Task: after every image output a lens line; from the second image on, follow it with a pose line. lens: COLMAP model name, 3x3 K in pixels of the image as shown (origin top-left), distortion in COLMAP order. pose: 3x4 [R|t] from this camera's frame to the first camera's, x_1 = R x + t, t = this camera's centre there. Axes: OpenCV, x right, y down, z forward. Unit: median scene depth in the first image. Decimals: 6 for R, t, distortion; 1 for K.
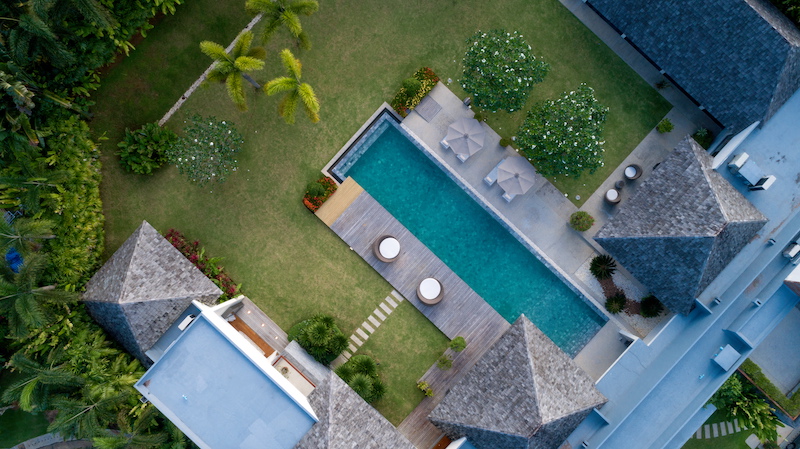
lens RADIAL K [[545.6, 0, 399.4], [0, 545.6, 225.9], [0, 0, 1]] dist [-0.000555, -0.000518]
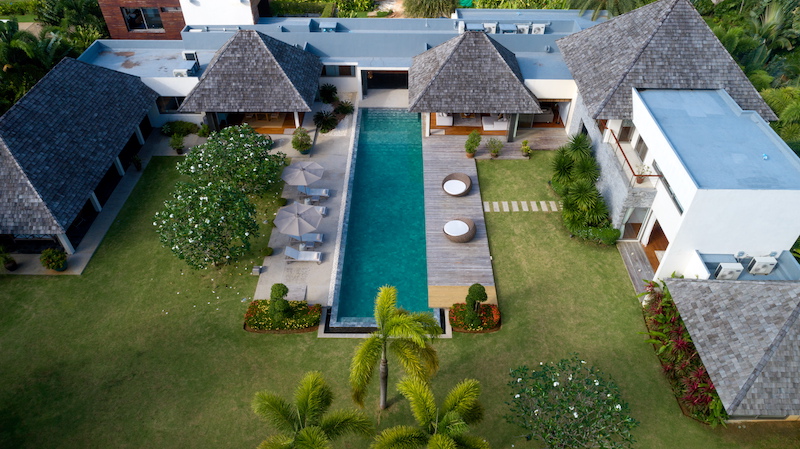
lens RADIAL K [[543.3, 0, 409.0], [0, 543.3, 222.1], [0, 0, 1]] dist [0.002205, 0.003044]
pose [[-0.679760, -0.490299, 0.545466, -0.439080], [0.733385, -0.445759, 0.513269, -0.459057], [-0.008509, 0.748937, 0.662587, 0.446326]]
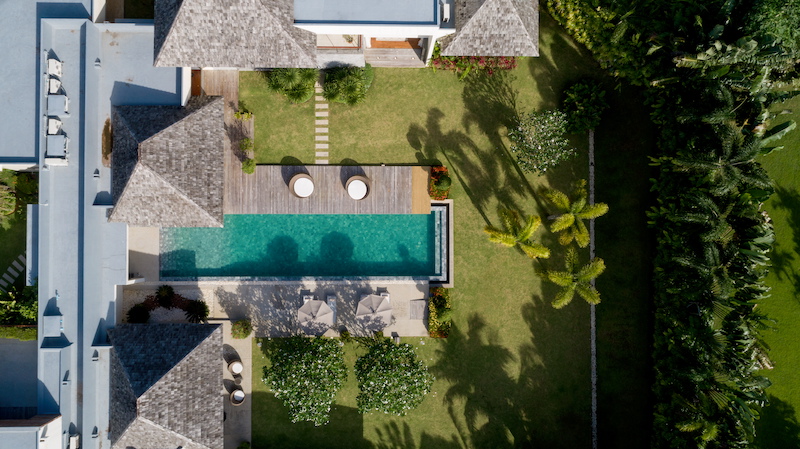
lens RADIAL K [[545.6, 0, 399.4], [0, 545.6, 225.9], [0, 0, 1]] dist [-0.000555, -0.000518]
pose [[-0.734371, 0.678169, -0.028032, -0.000422], [-0.678226, -0.734800, -0.008888, -0.060657], [-0.026625, 0.012485, 0.999568, -0.079199]]
